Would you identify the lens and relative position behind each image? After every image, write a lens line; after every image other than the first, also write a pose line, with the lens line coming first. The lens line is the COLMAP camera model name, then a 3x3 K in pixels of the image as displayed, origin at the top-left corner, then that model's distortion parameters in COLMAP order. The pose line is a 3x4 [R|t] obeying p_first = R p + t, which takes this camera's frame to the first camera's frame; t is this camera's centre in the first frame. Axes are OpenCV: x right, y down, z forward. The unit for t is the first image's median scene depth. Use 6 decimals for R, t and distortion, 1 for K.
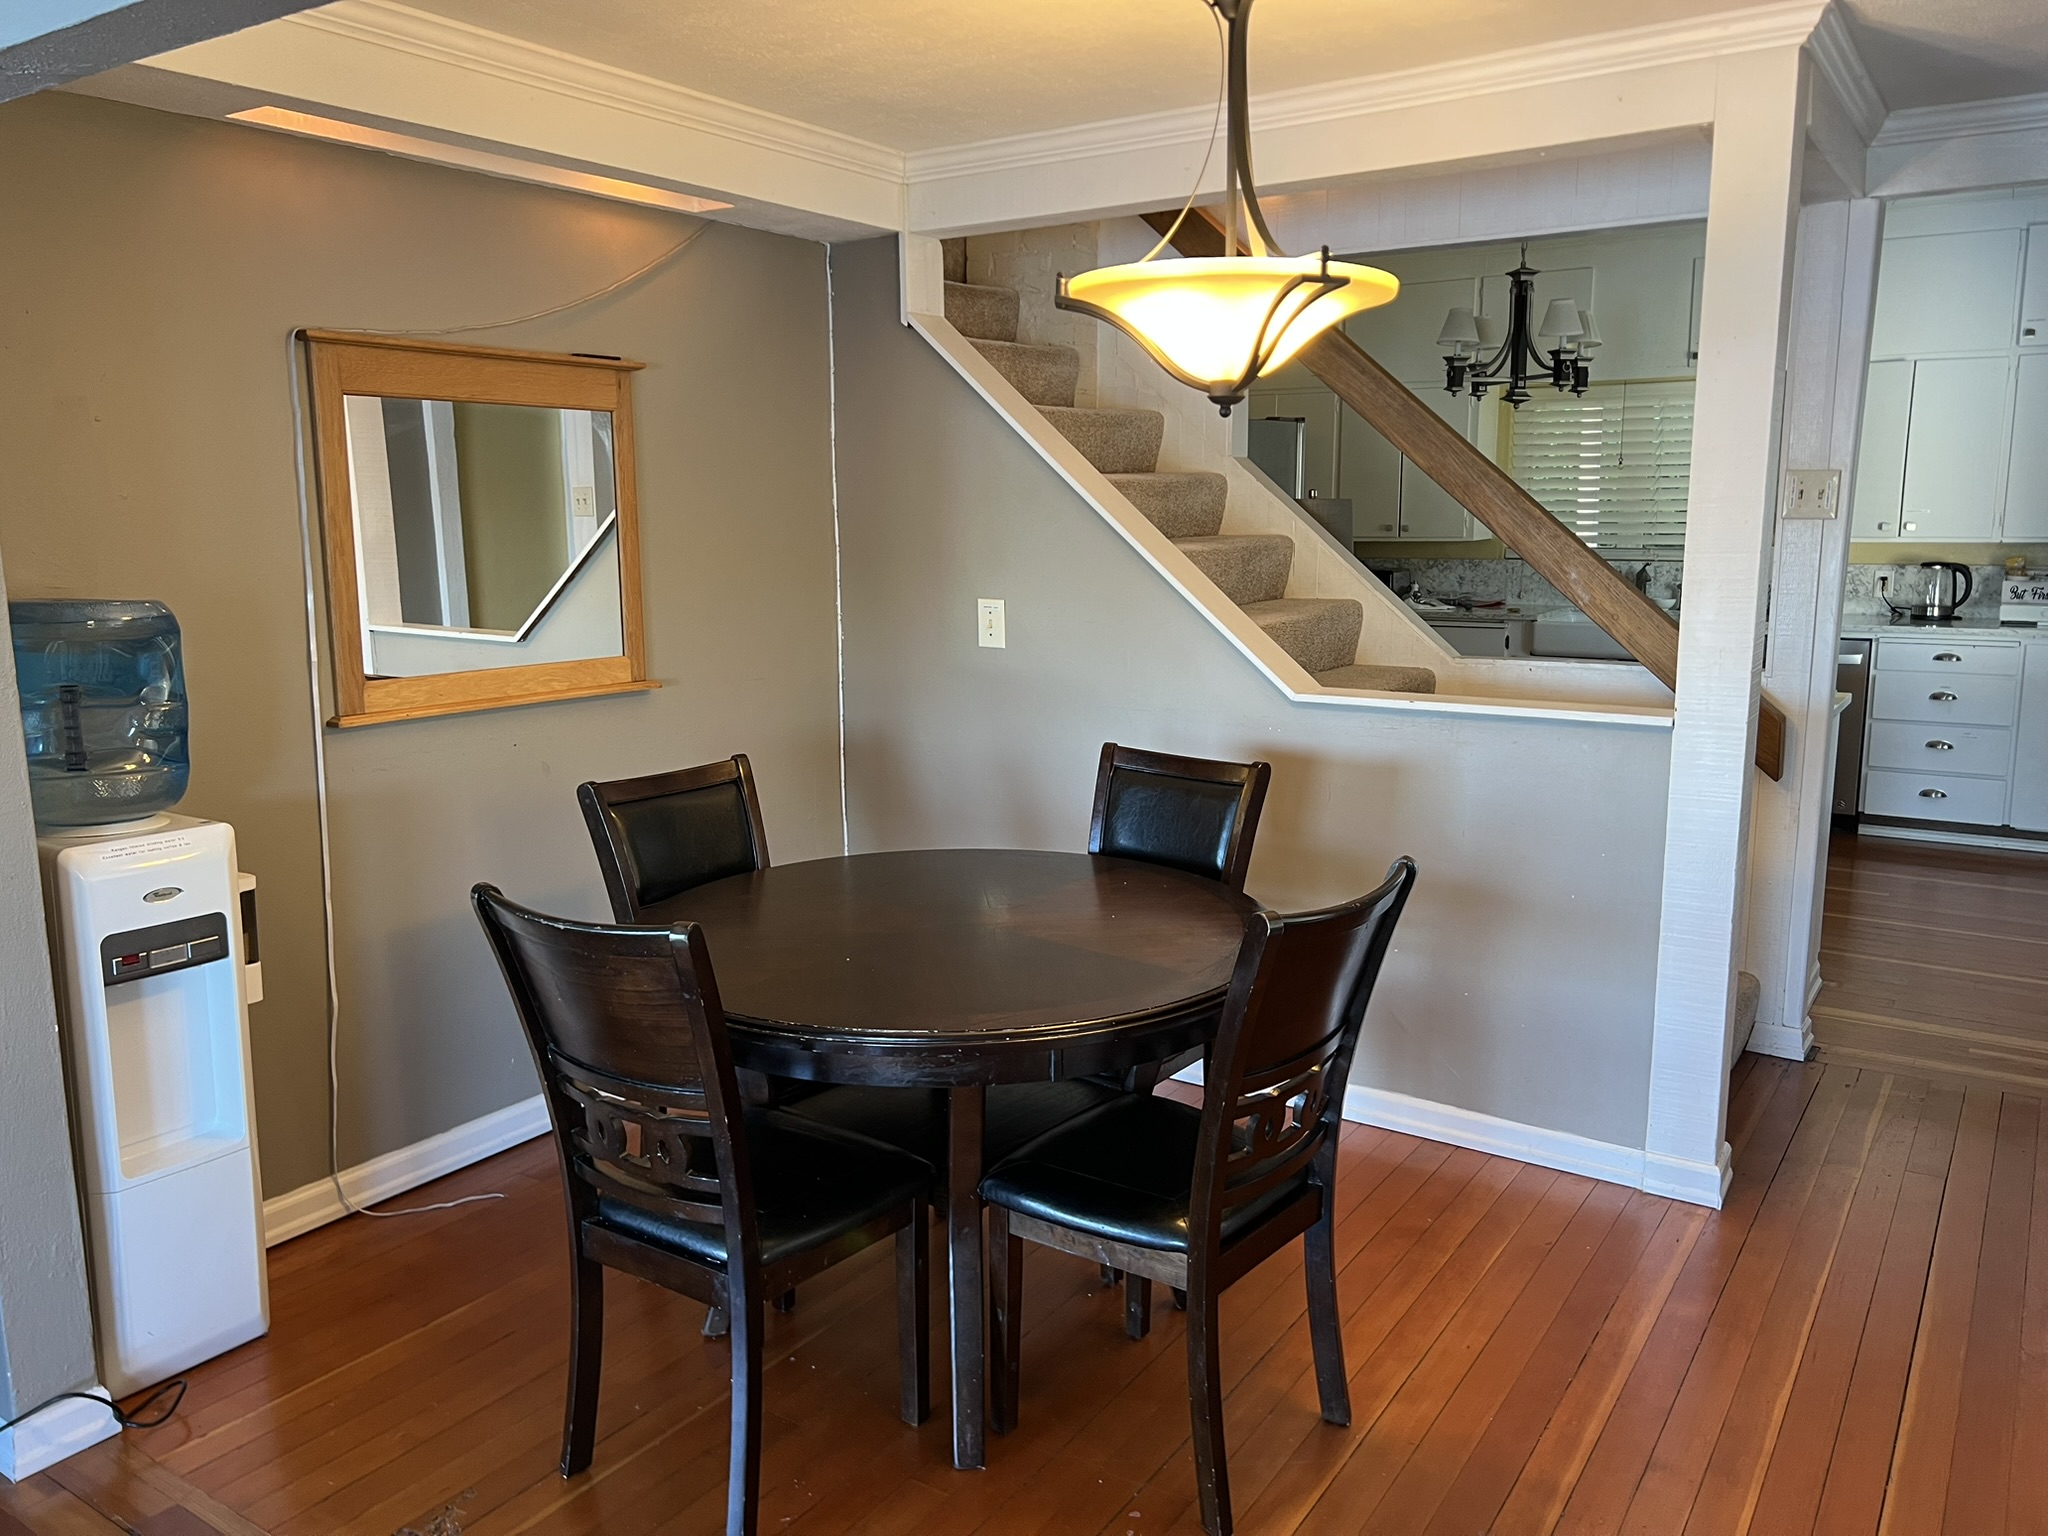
lens RADIAL K [[1524.6, 0, 1023.1], [0, 1524.6, 768.5], [0, 0, 1]] dist [0.029436, -0.016684]
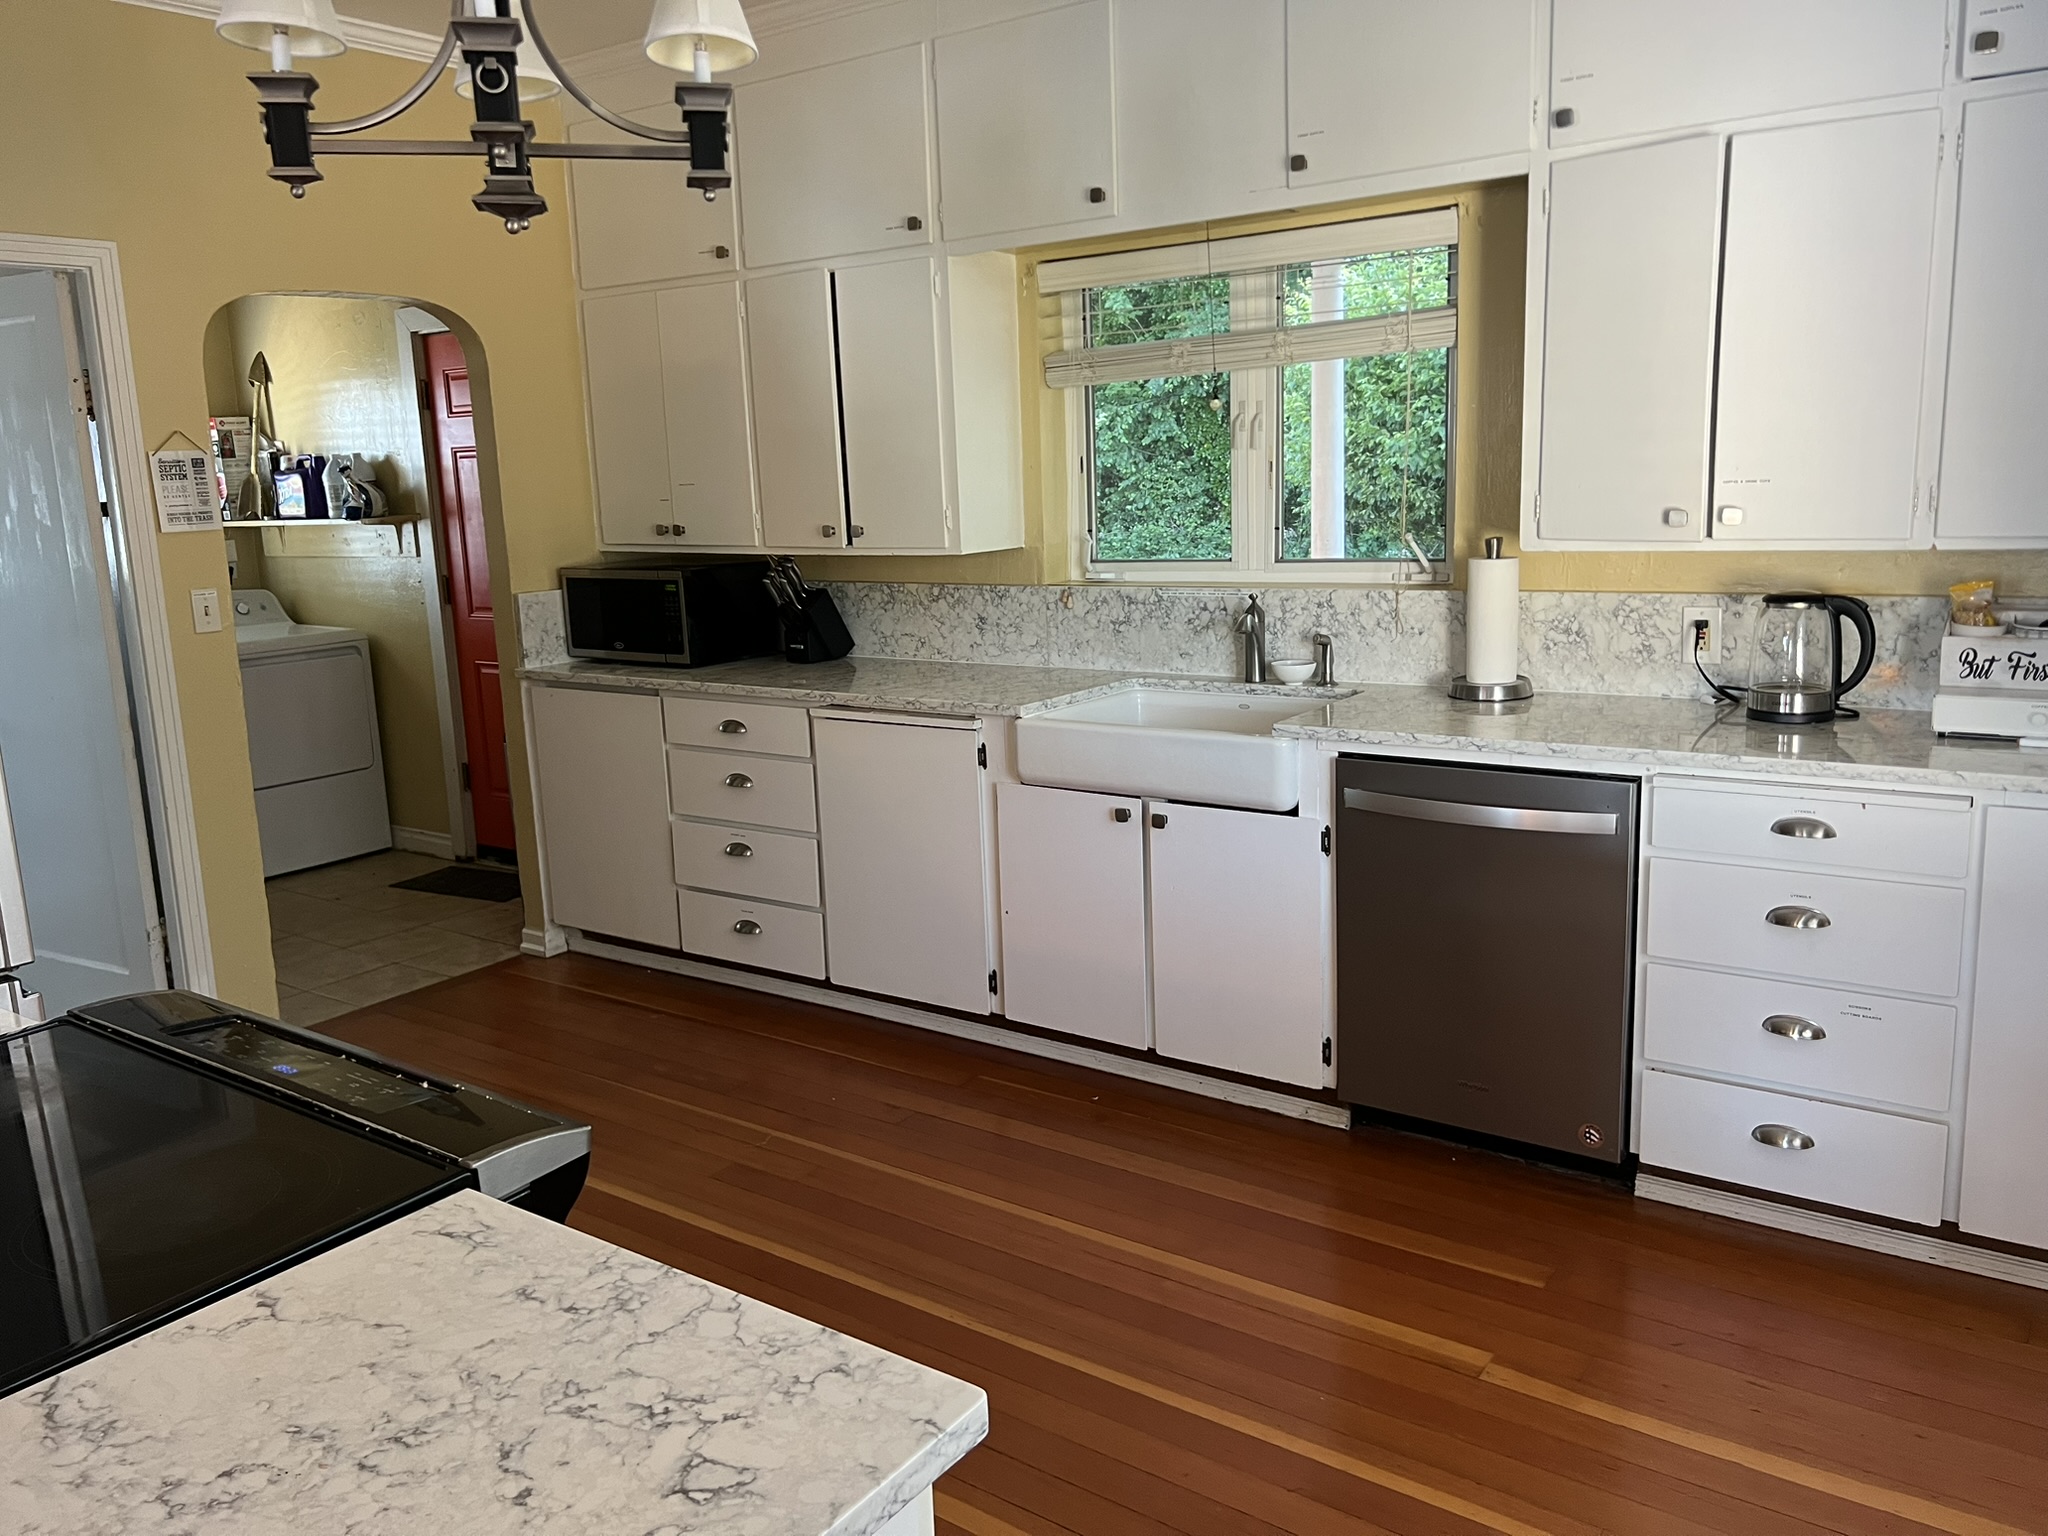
lens RADIAL K [[1524.6, 0, 1024.8], [0, 1524.6, 759.0], [0, 0, 1]] dist [0.029436, -0.016684]
pose [[0.999223, -0.023273, -0.031806, 0.383283], [0.023682, 0.999641, 0.012540, -0.097192], [0.031503, -0.013284, 0.999415, 0.546465]]
